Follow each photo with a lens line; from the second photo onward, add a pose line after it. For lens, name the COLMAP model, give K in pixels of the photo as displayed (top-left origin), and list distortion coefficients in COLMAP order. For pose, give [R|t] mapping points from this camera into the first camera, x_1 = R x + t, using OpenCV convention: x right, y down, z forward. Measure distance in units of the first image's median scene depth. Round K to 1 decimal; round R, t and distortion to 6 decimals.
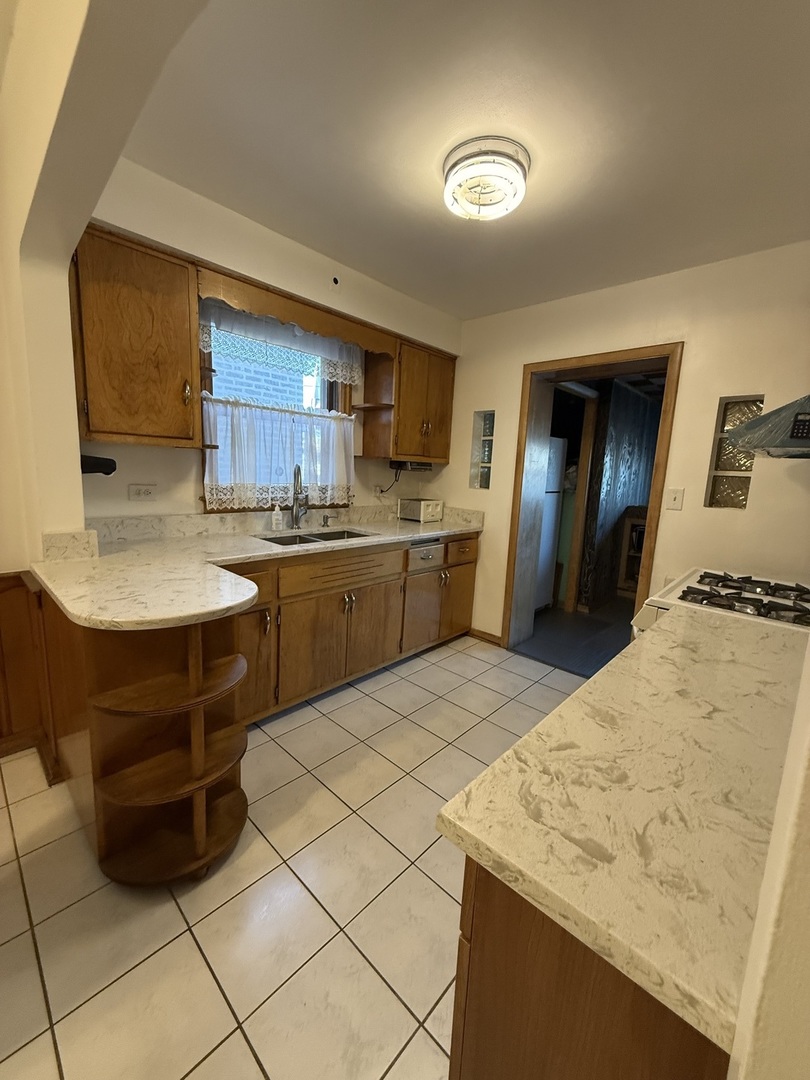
lens RADIAL K [[428.6, 0, 400.7], [0, 428.6, 536.7], [0, 0, 1]] dist [-0.000054, 0.000304]
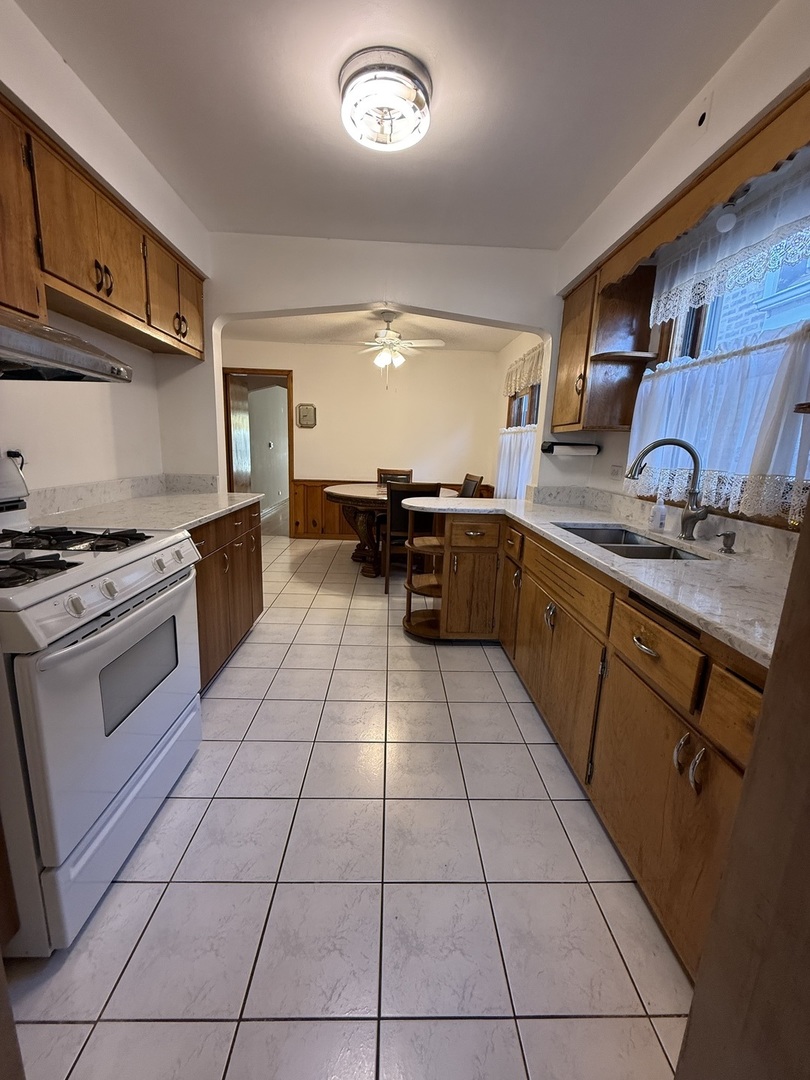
lens RADIAL K [[428.6, 0, 400.7], [0, 428.6, 536.7], [0, 0, 1]] dist [-0.000054, 0.000304]
pose [[-0.706008, 0.074992, -0.704222, 0.480321], [-0.177265, 0.944012, 0.278241, -0.115899], [0.685660, 0.321274, -0.653187, 1.031626]]
